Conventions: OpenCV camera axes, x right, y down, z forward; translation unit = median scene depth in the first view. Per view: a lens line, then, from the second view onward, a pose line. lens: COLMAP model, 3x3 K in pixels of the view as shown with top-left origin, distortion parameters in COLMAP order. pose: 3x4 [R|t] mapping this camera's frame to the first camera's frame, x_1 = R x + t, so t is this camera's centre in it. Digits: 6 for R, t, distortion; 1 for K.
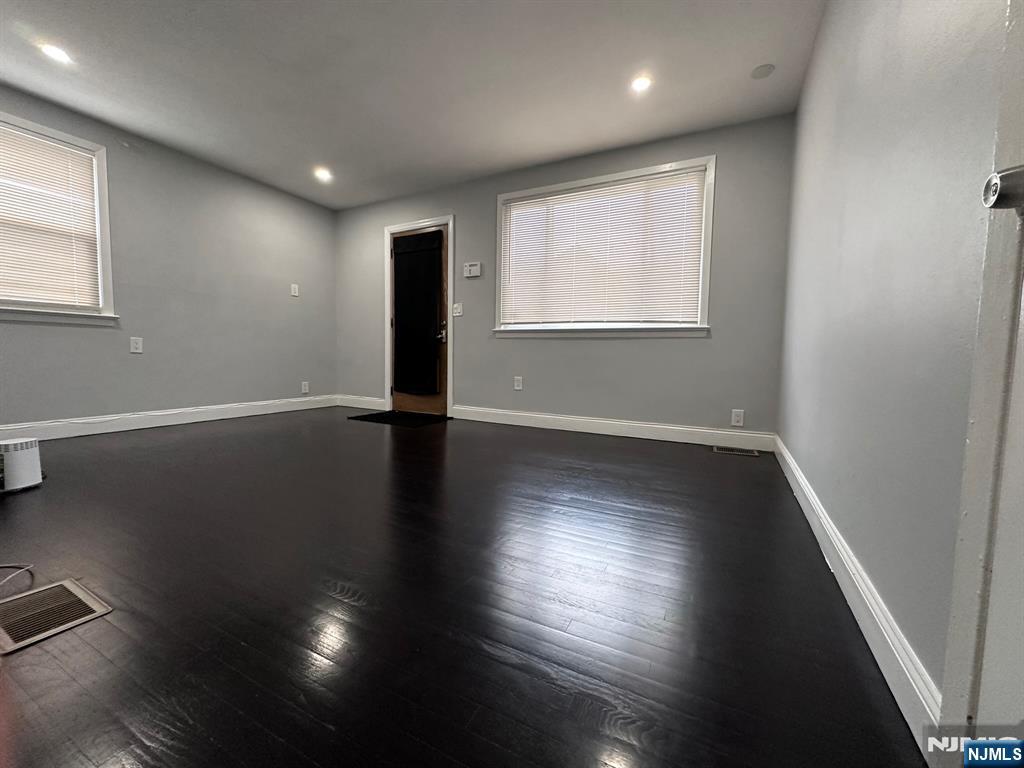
lens RADIAL K [[409.0, 0, 512.0], [0, 409.0, 384.0], [0, 0, 1]] dist [-0.001599, 0.000365]
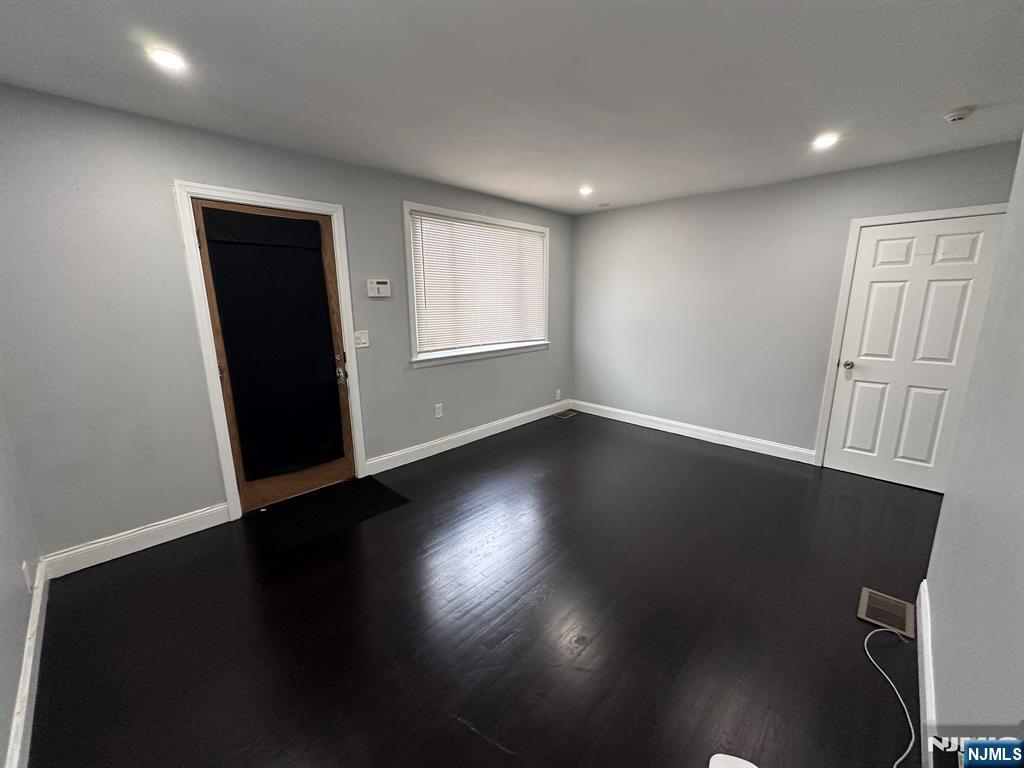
lens RADIAL K [[409.0, 0, 512.0], [0, 409.0, 384.0], [0, 0, 1]] dist [-0.001599, 0.000365]
pose [[0.281105, -0.216769, 0.934875, -0.810386], [0.075507, 0.976132, 0.203632, -0.243247], [-0.956702, 0.013348, 0.290763, 0.535888]]
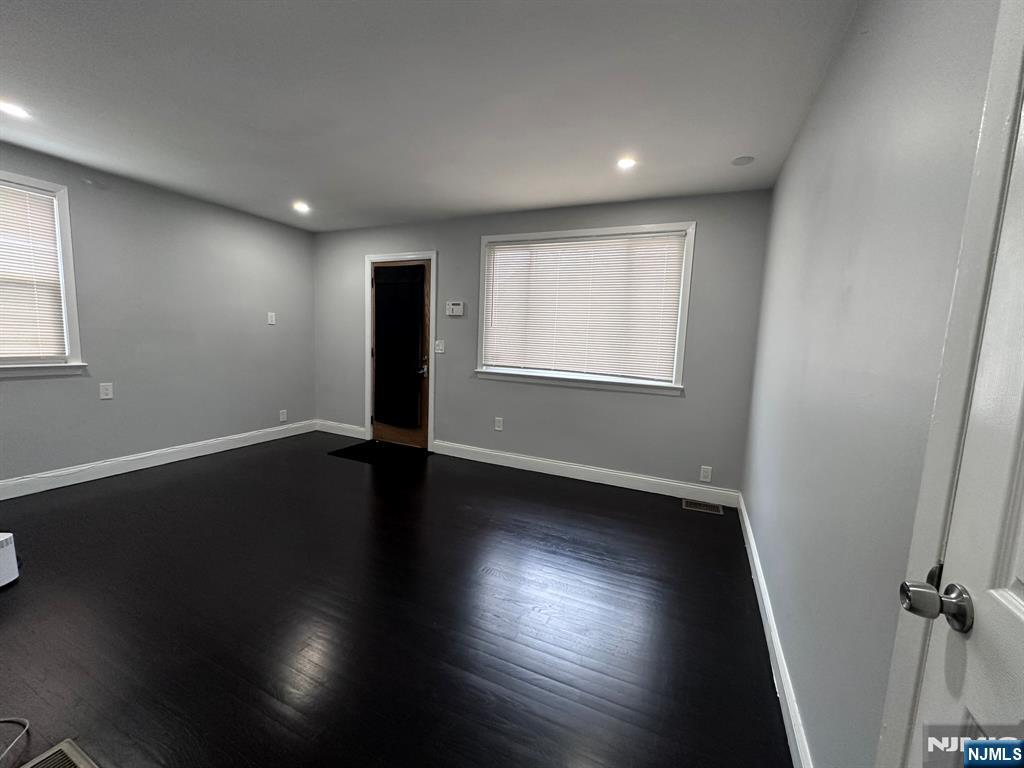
lens RADIAL K [[409.0, 0, 512.0], [0, 409.0, 384.0], [0, 0, 1]] dist [-0.001599, 0.000365]
pose [[0.998397, 0.016965, 0.053998, -0.008578], [-0.019606, 0.998618, 0.048764, -0.148363], [-0.053096, -0.049744, 0.997350, -0.014840]]
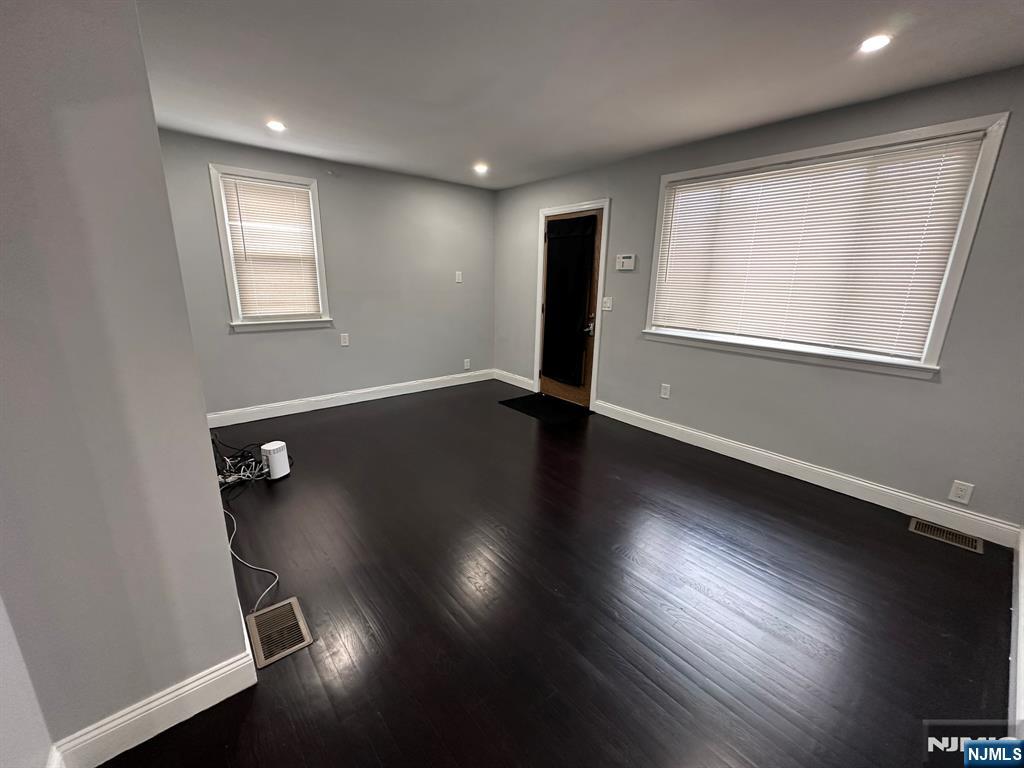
lens RADIAL K [[409.0, 0, 512.0], [0, 409.0, 384.0], [0, 0, 1]] dist [-0.001599, 0.000365]
pose [[0.921621, 0.098685, -0.375334, 0.040370], [-0.028731, 0.981825, 0.187600, -0.177795], [0.387026, -0.162112, 0.907706, 0.022322]]
